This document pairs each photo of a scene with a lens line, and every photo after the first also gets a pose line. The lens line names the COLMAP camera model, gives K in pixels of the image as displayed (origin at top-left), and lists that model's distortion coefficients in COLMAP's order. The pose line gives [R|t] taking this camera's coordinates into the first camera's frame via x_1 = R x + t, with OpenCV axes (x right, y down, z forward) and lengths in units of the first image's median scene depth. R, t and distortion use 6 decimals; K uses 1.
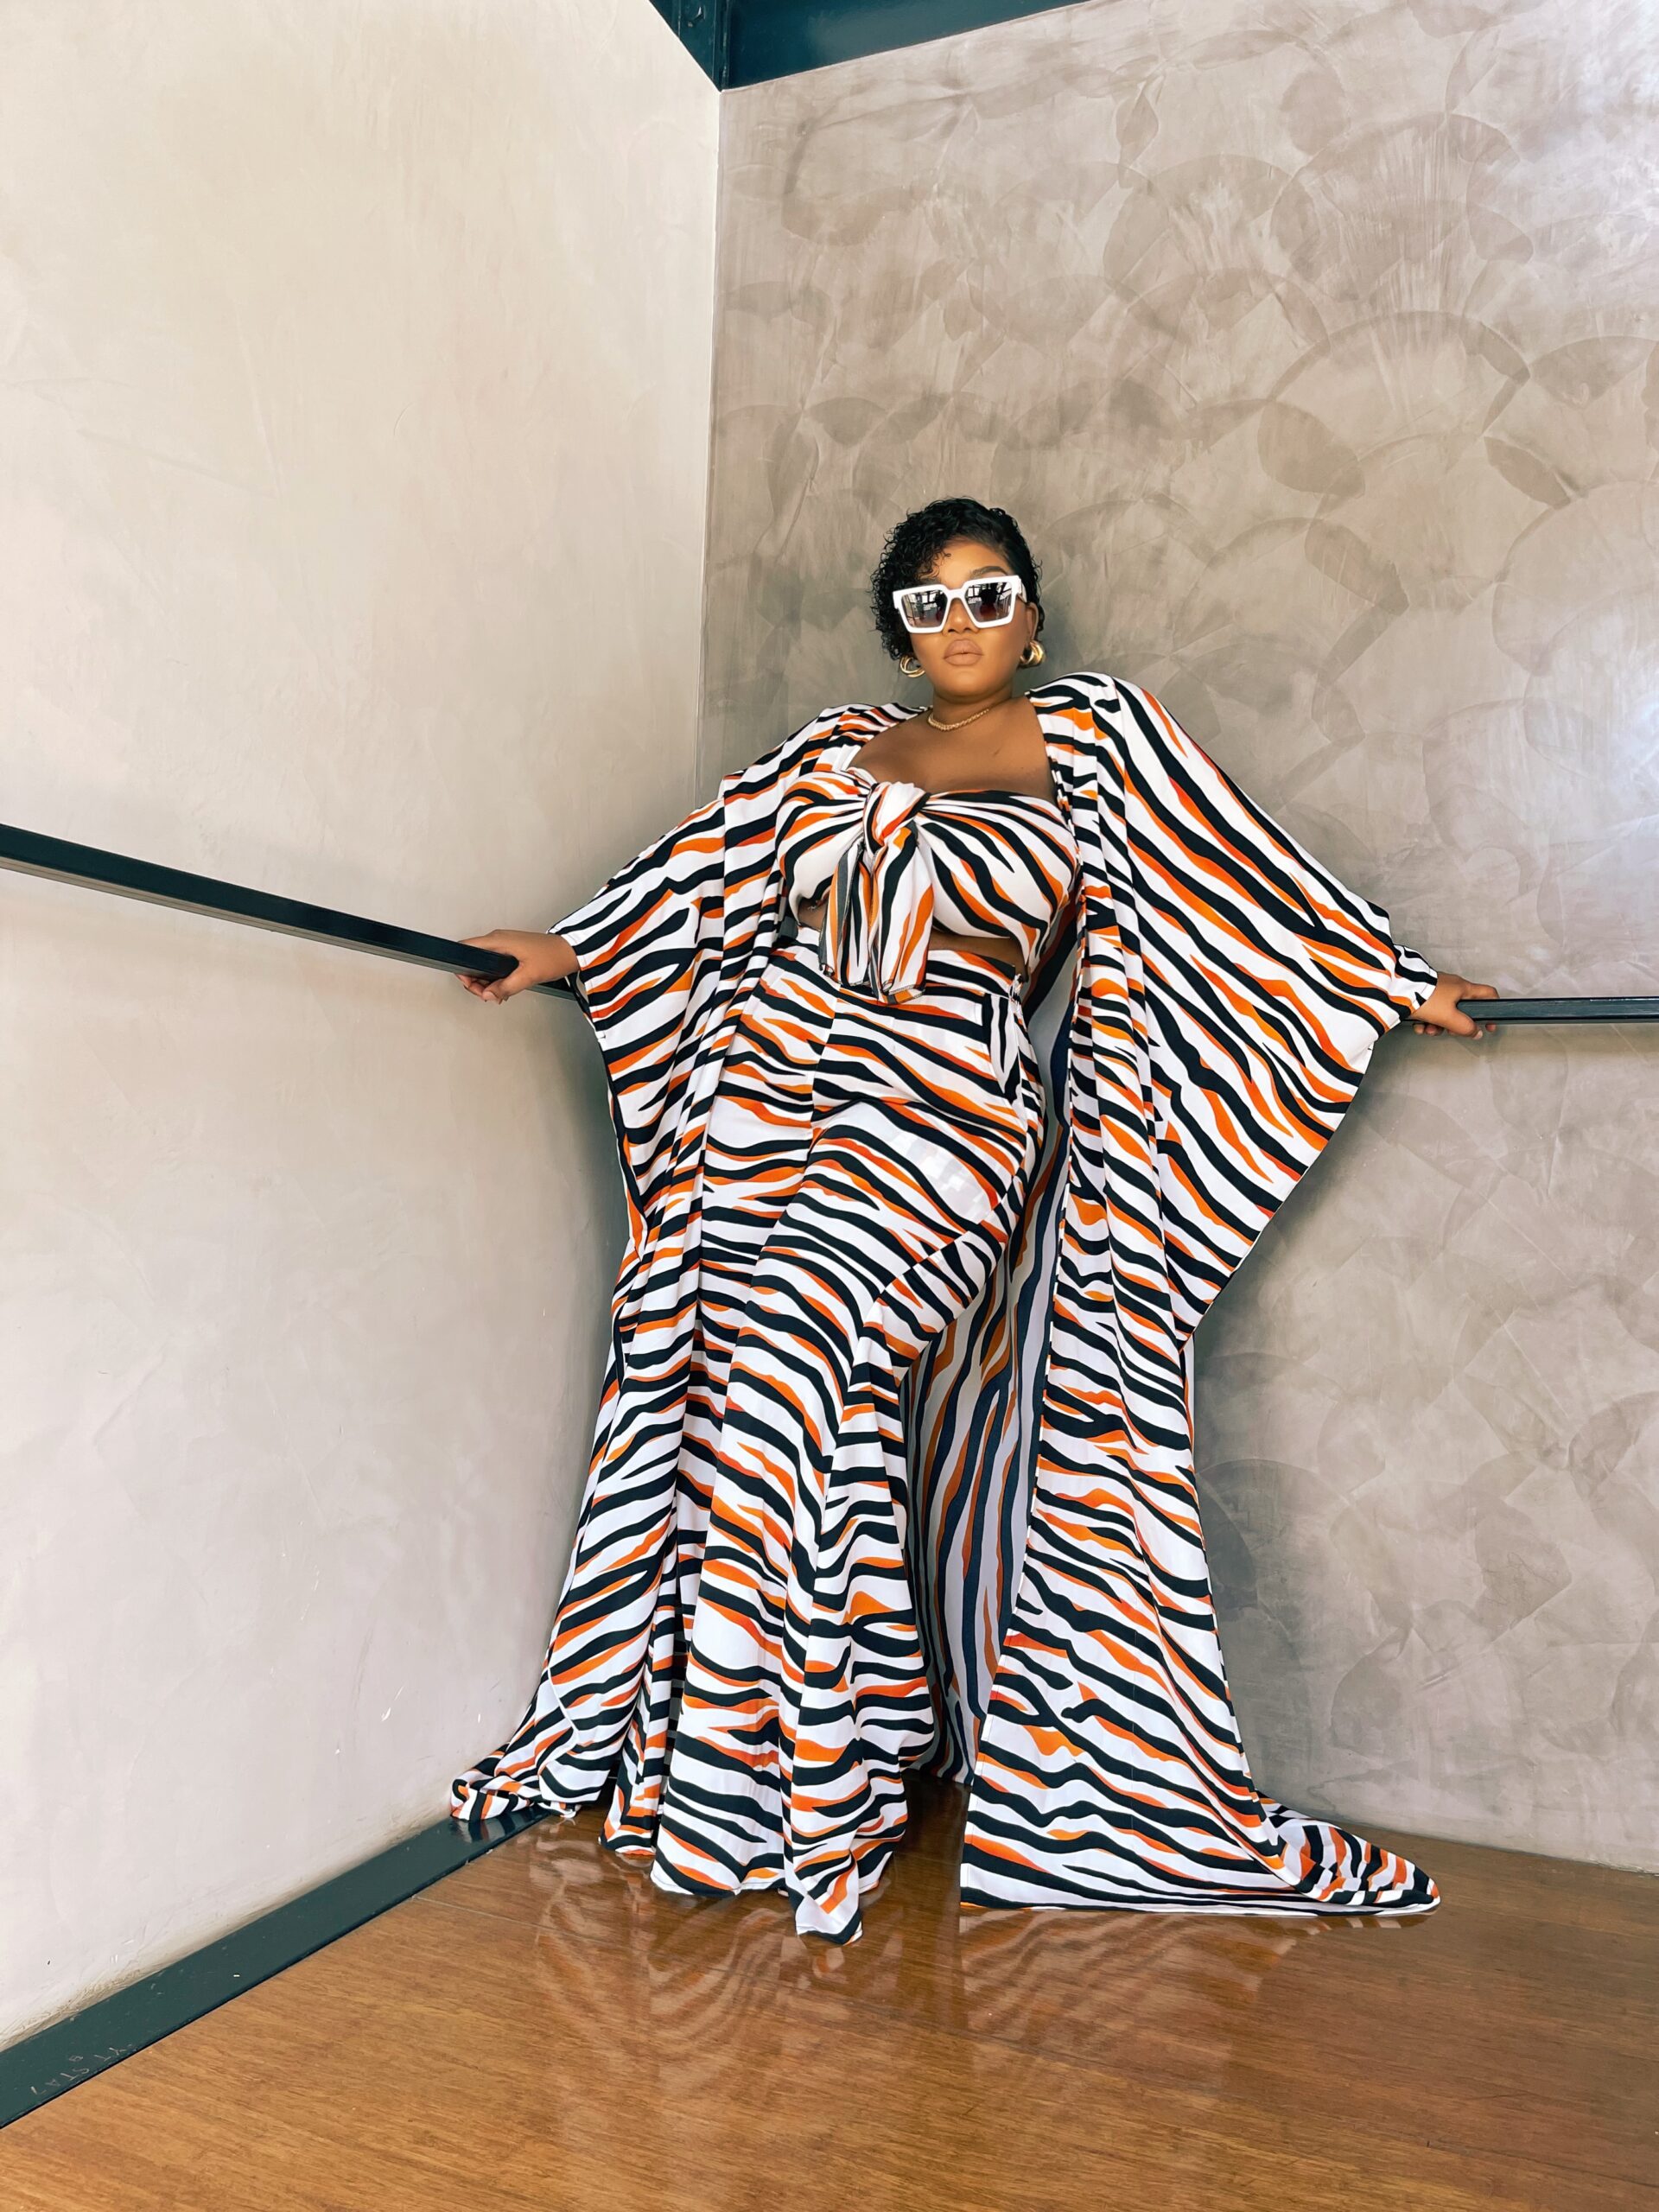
lens RADIAL K [[1673.2, 0, 852.7], [0, 1673.2, 1111.4], [0, 0, 1]] dist [0.056365, -0.073160]
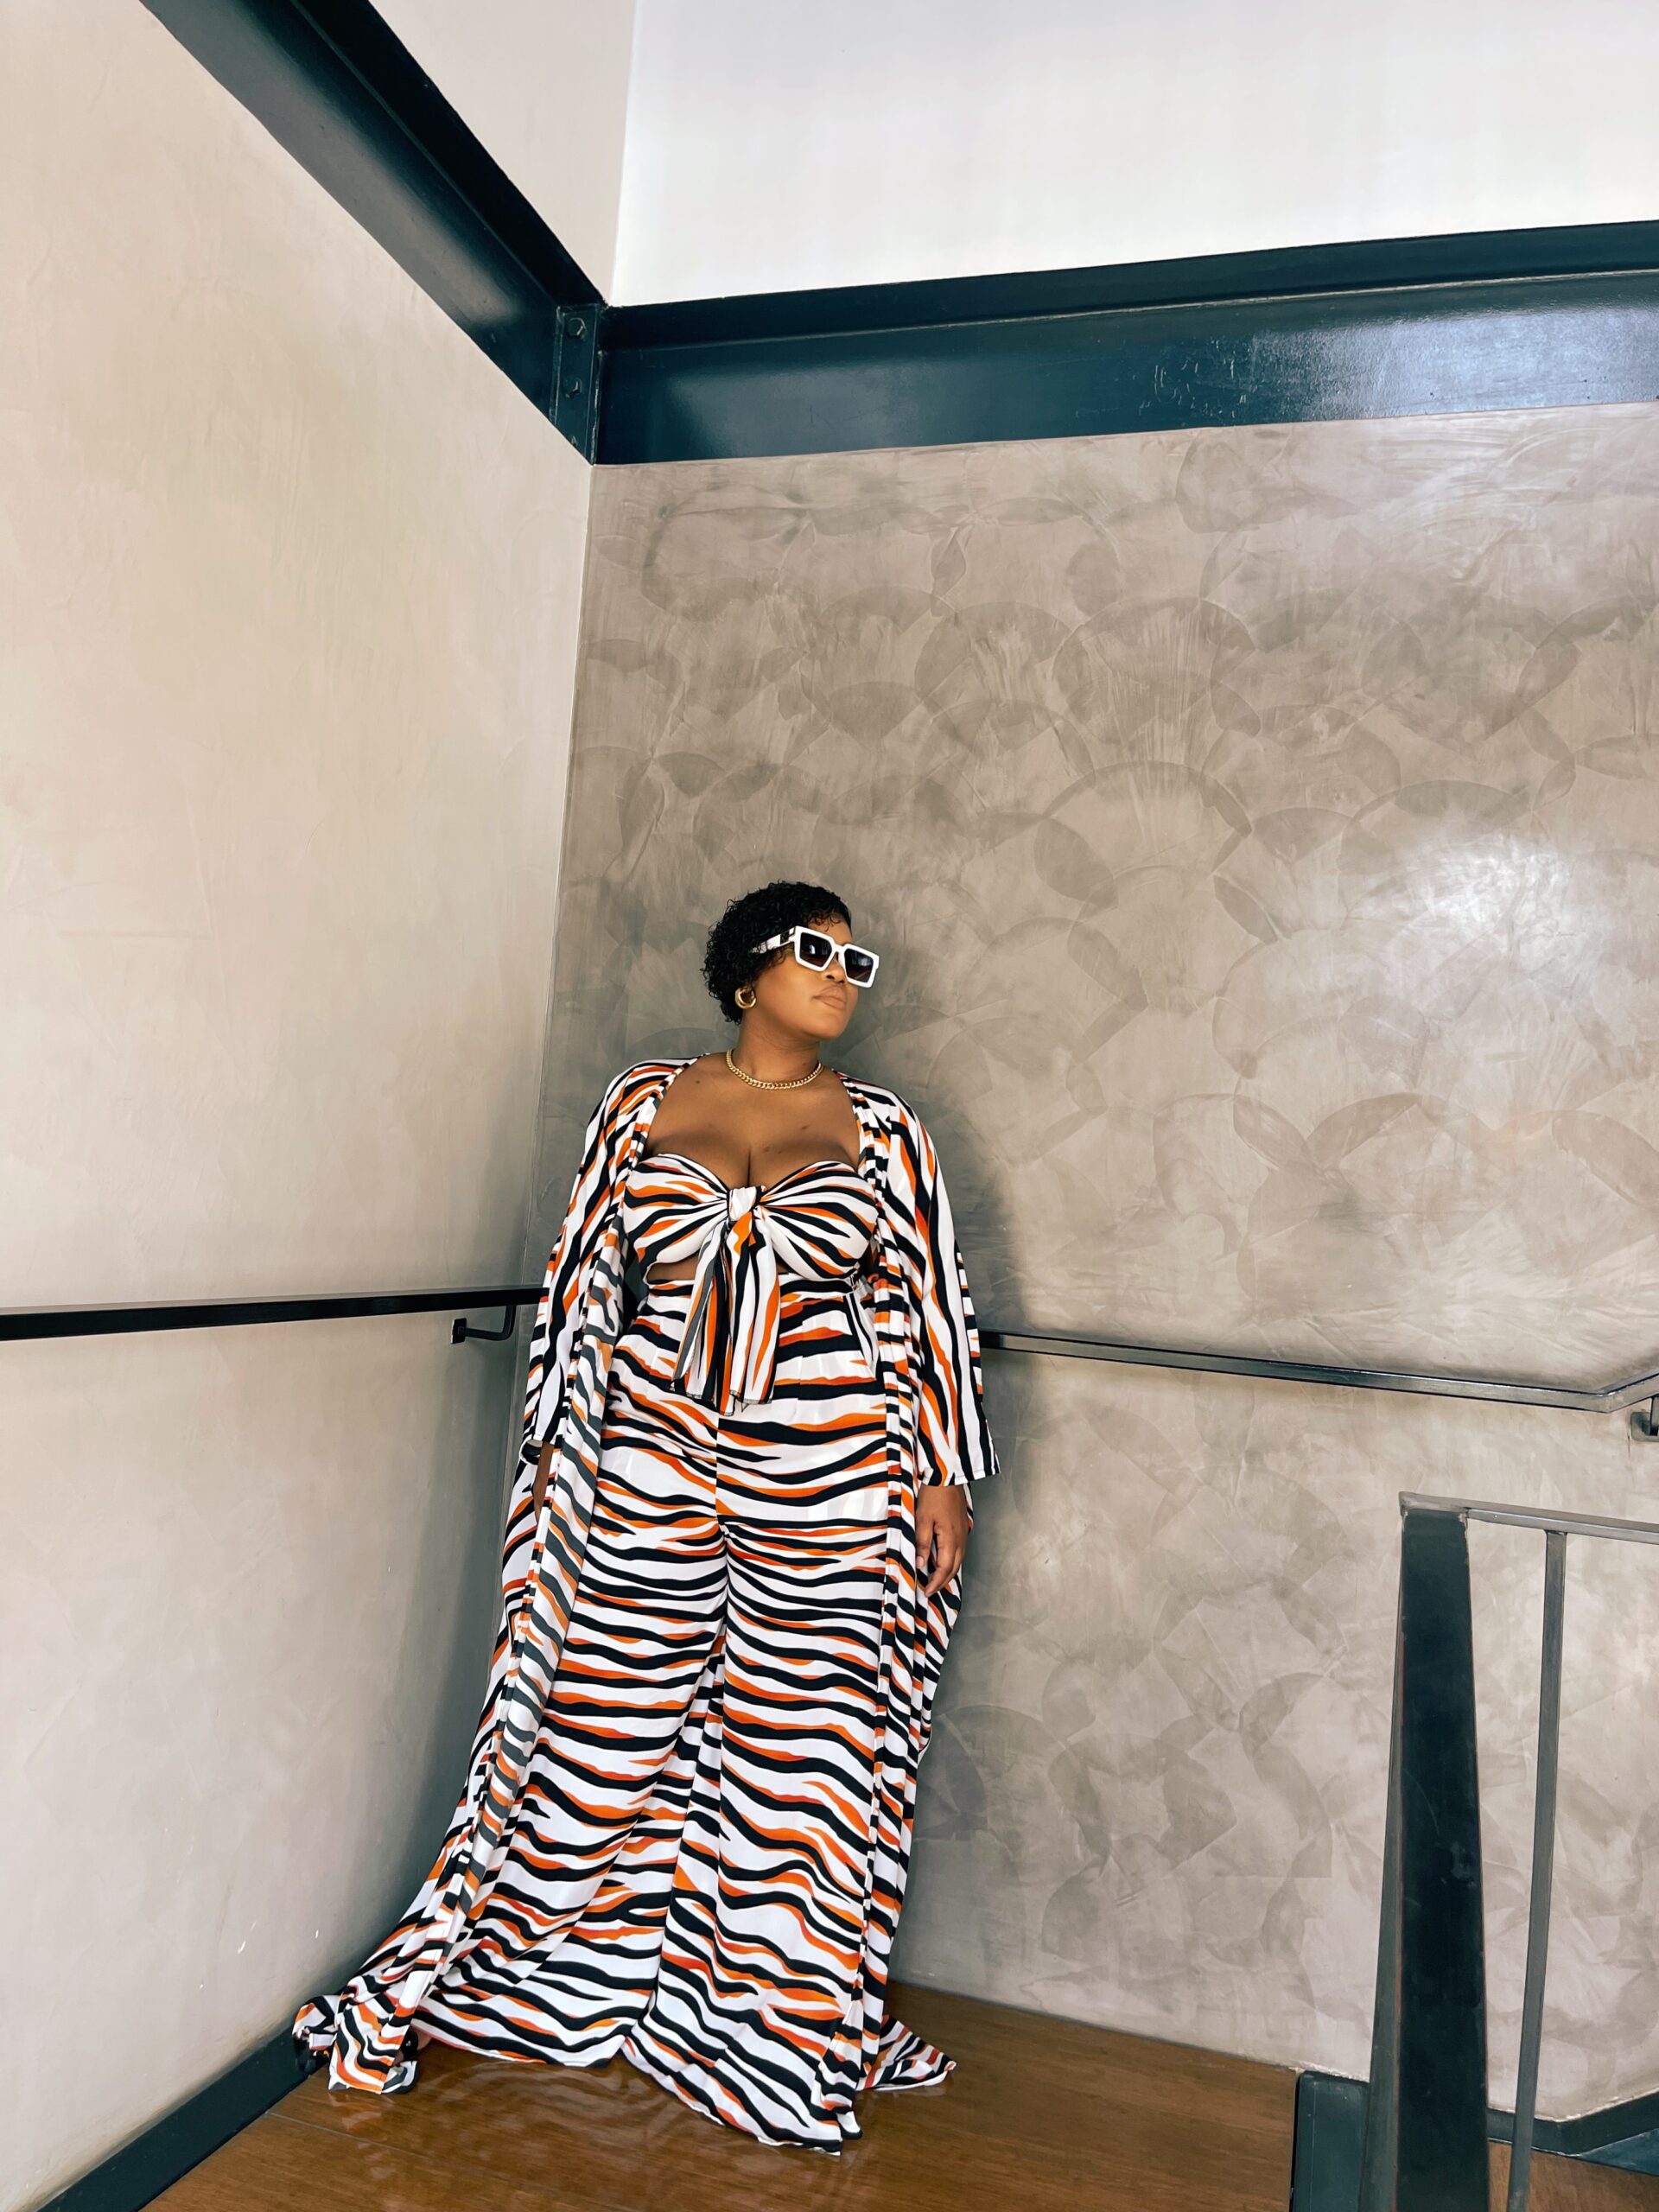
lens RADIAL K [[1673.2, 0, 818.1], [0, 1673.2, 1100.0], [0, 0, 1]] dist [0.056365, -0.073160]
pose [[0.993113, 0.049305, 0.106283, -0.030731], [-0.049364, 0.998779, -0.002073, -0.207640], [-0.106256, -0.003188, 0.994334, -0.170973]]
